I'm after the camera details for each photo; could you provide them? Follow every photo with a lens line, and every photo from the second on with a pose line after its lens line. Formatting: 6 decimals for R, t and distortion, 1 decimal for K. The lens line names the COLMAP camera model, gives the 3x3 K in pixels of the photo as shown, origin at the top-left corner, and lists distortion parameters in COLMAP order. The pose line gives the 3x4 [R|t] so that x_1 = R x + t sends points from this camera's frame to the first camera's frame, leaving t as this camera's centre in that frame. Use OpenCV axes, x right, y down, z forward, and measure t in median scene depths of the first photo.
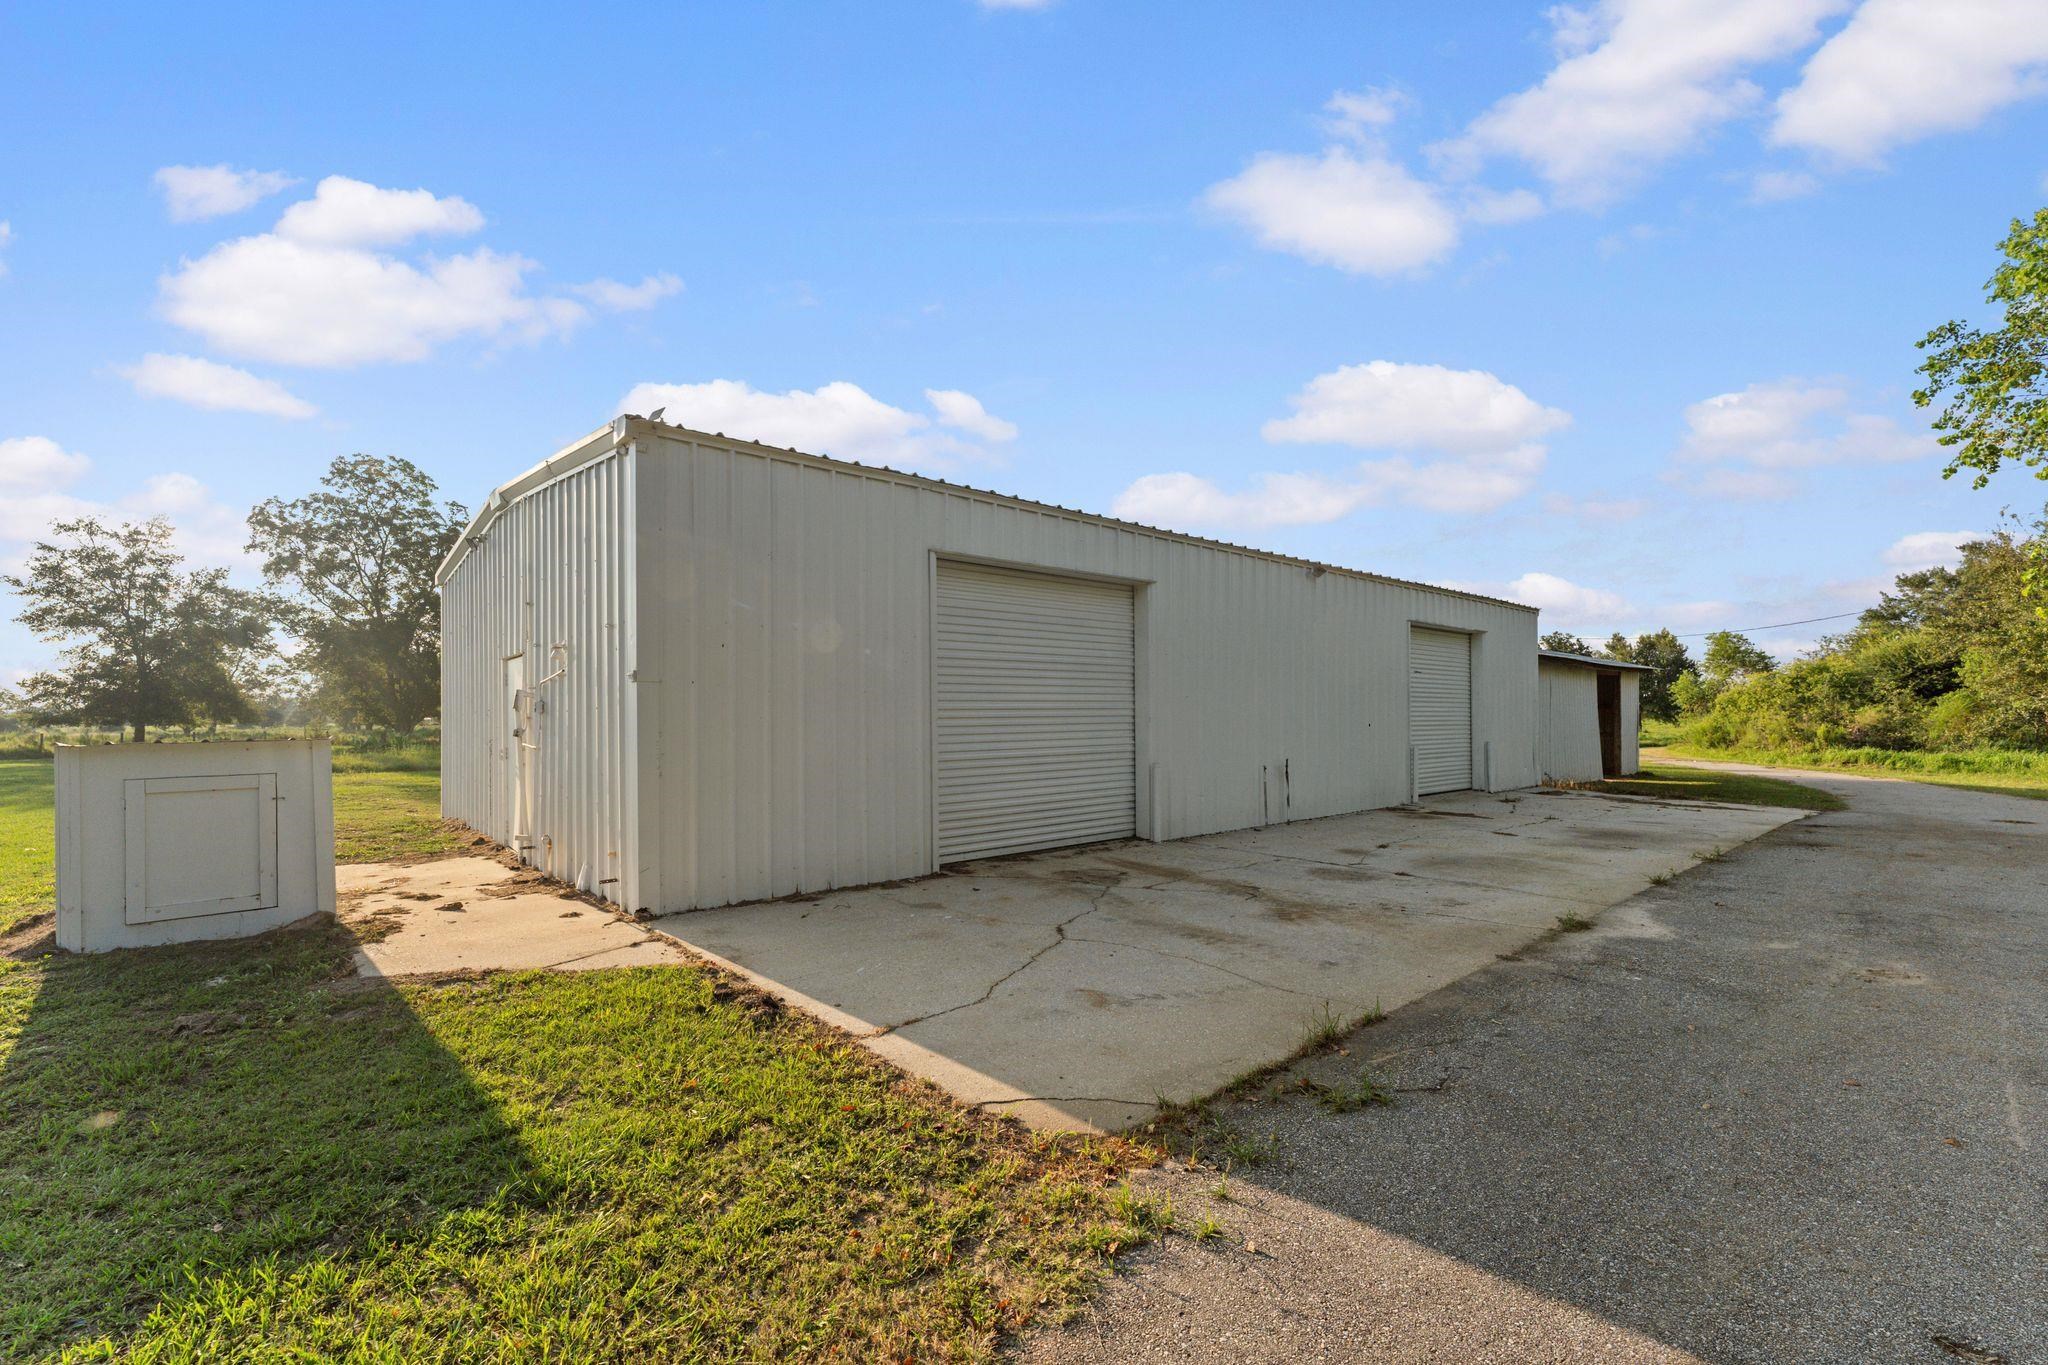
lens RADIAL K [[846.3, 0, 1021.7], [0, 846.3, 700.1], [0, 0, 1]] dist [0.001055, -0.000126]
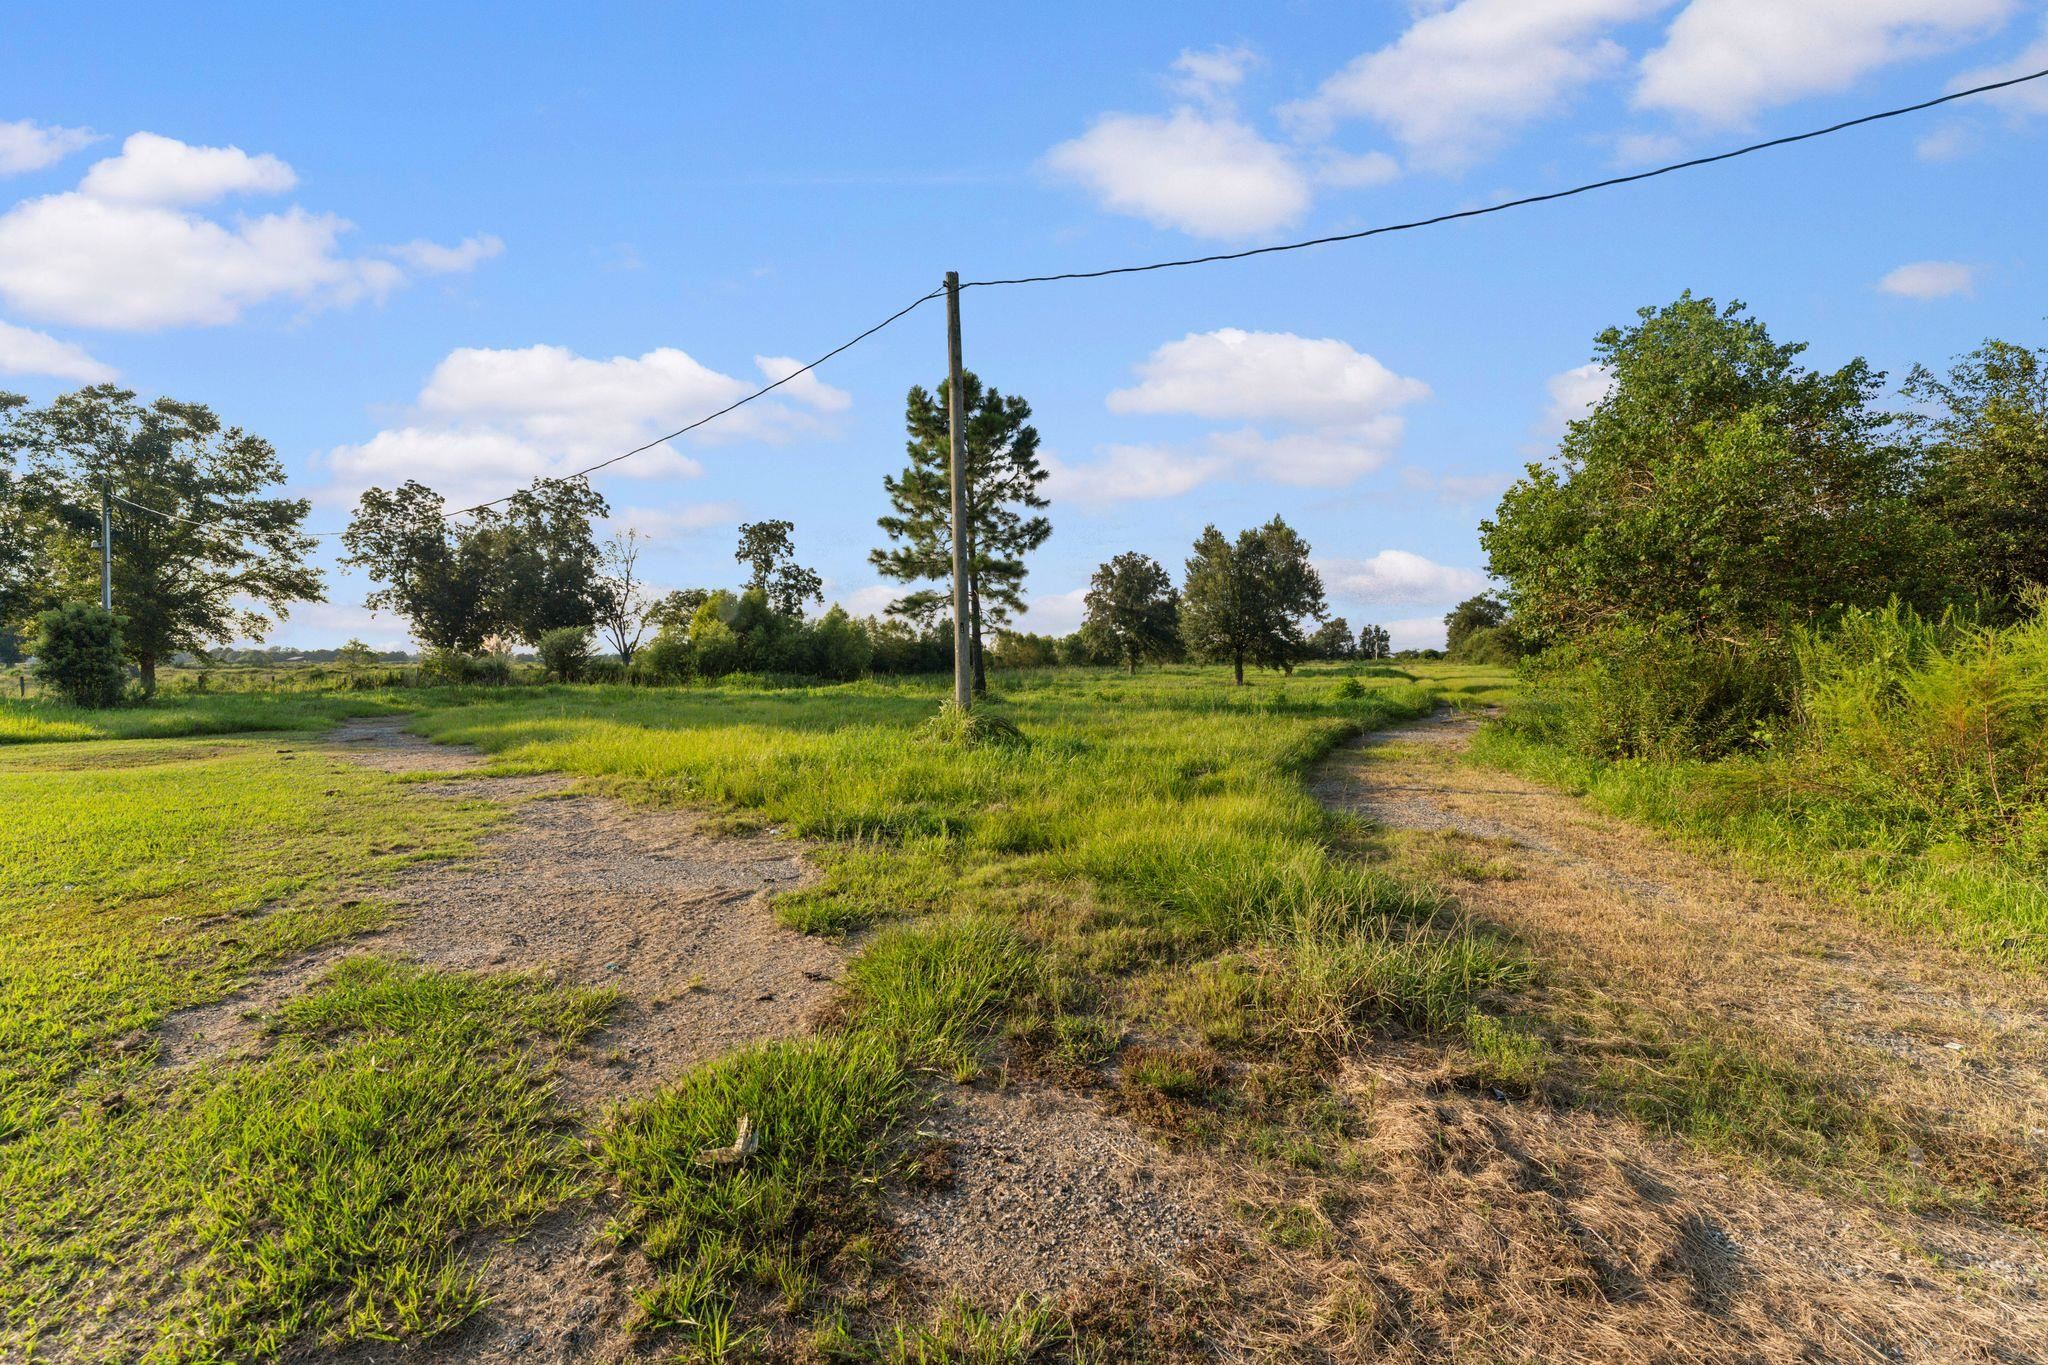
lens RADIAL K [[846.3, 0, 1029.4], [0, 846.3, 696.7], [0, 0, 1]] dist [0.001055, -0.000126]
pose [[0.999990, 0.004391, -0.000492, 0.199352], [-0.004398, 0.999901, -0.013382, 0.030556], [0.000433, 0.013384, 0.999910, 0.046303]]
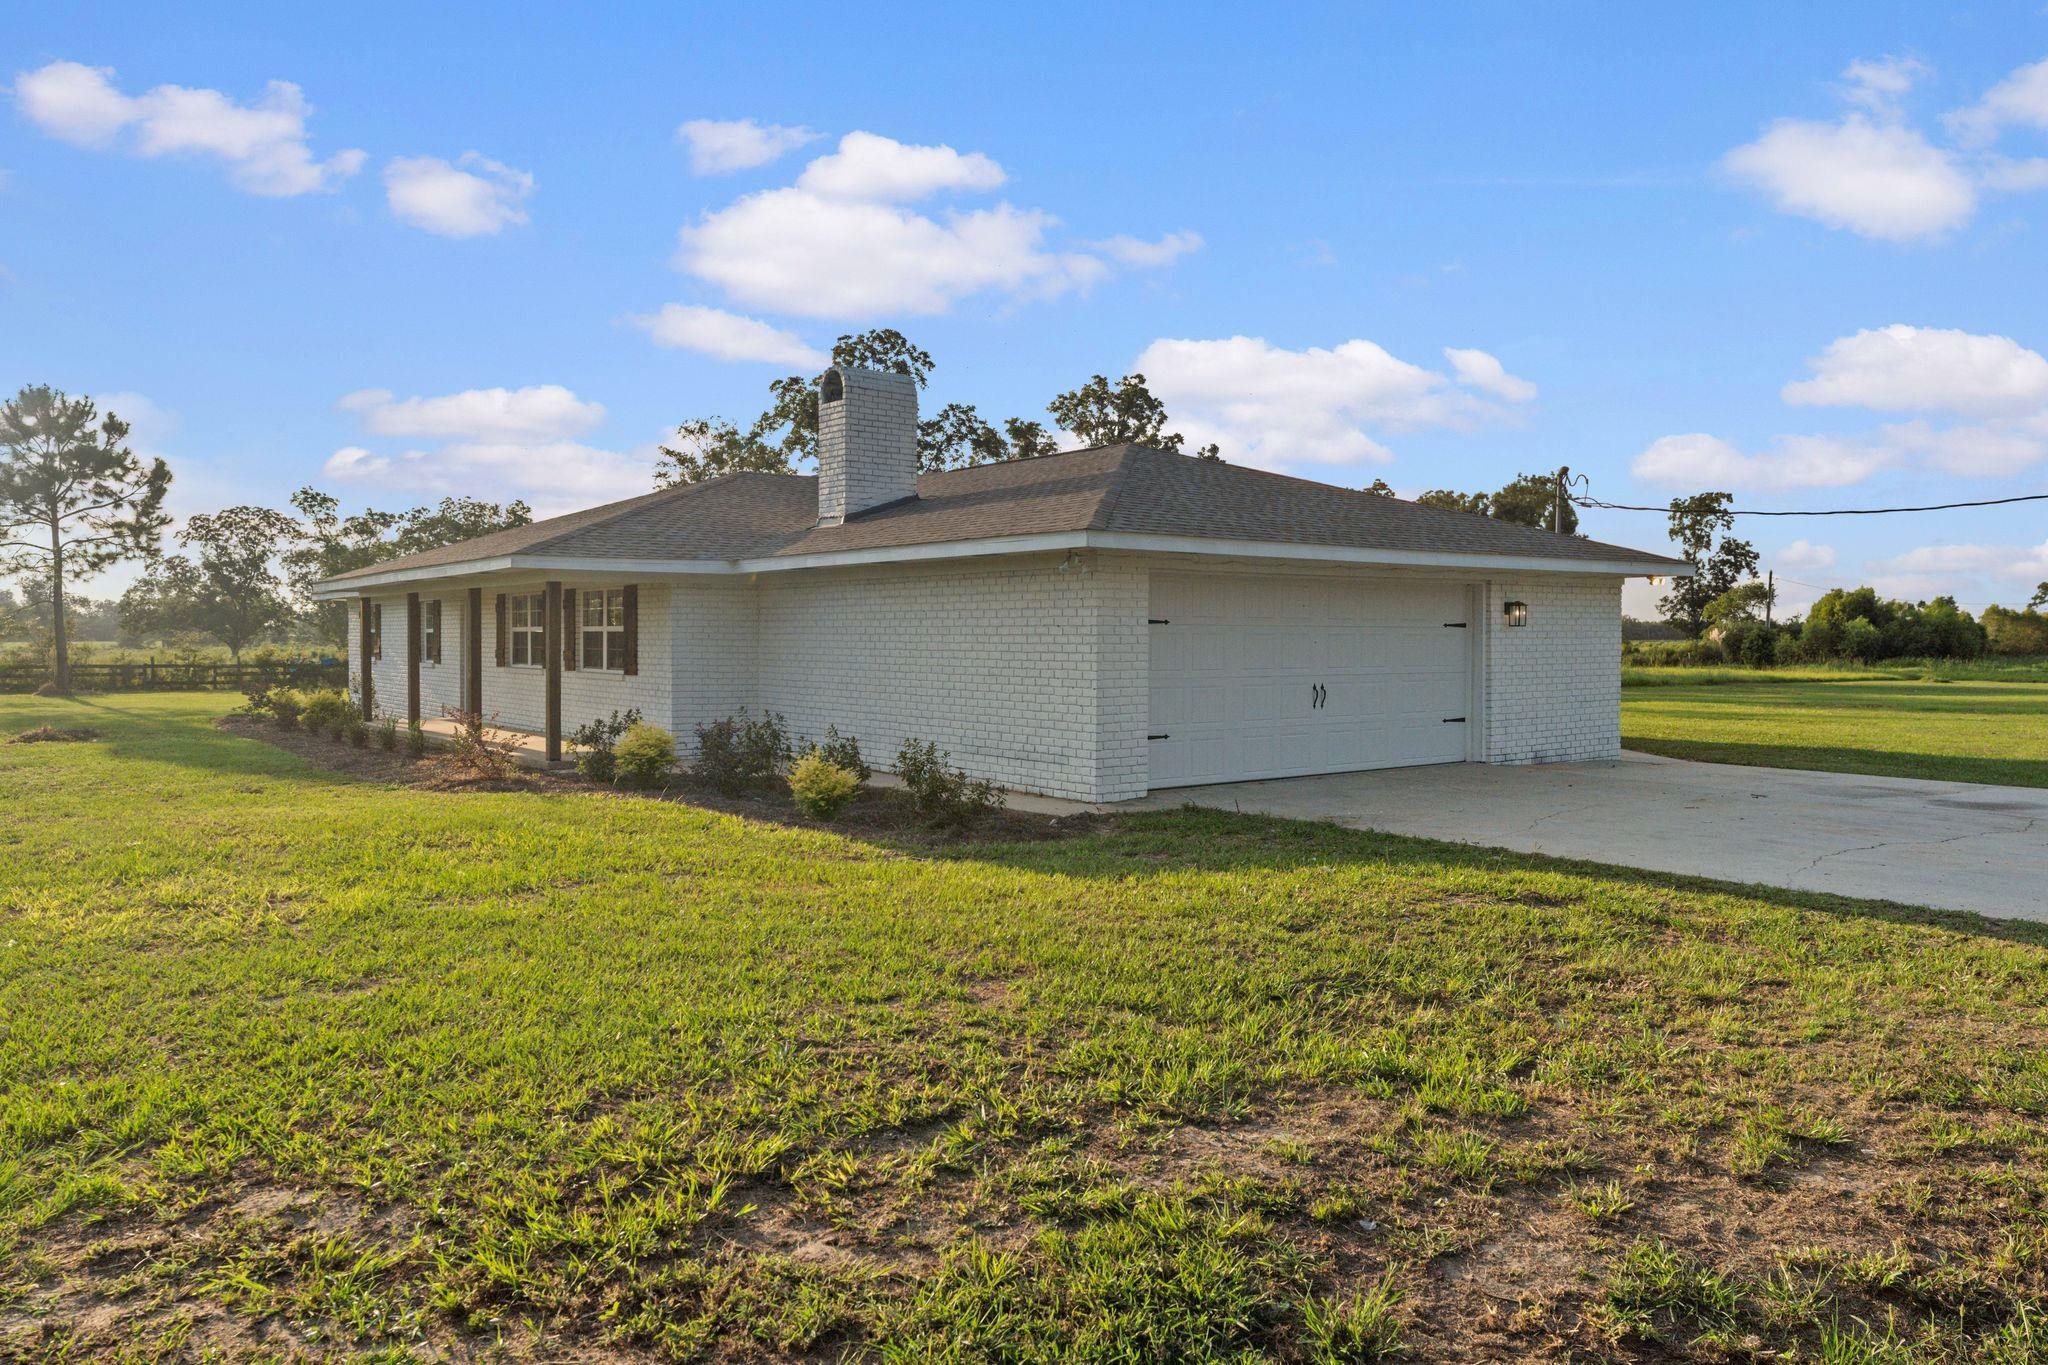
lens RADIAL K [[846.3, 0, 1033.6], [0, 846.3, 686.4], [0, 0, 1]] dist [0.001055, -0.000126]
pose [[0.999941, 0.010819, 0.000633, -0.594385], [-0.010796, 0.999496, -0.029866, 0.066186], [-0.000955, 0.029857, 0.999554, 0.016088]]
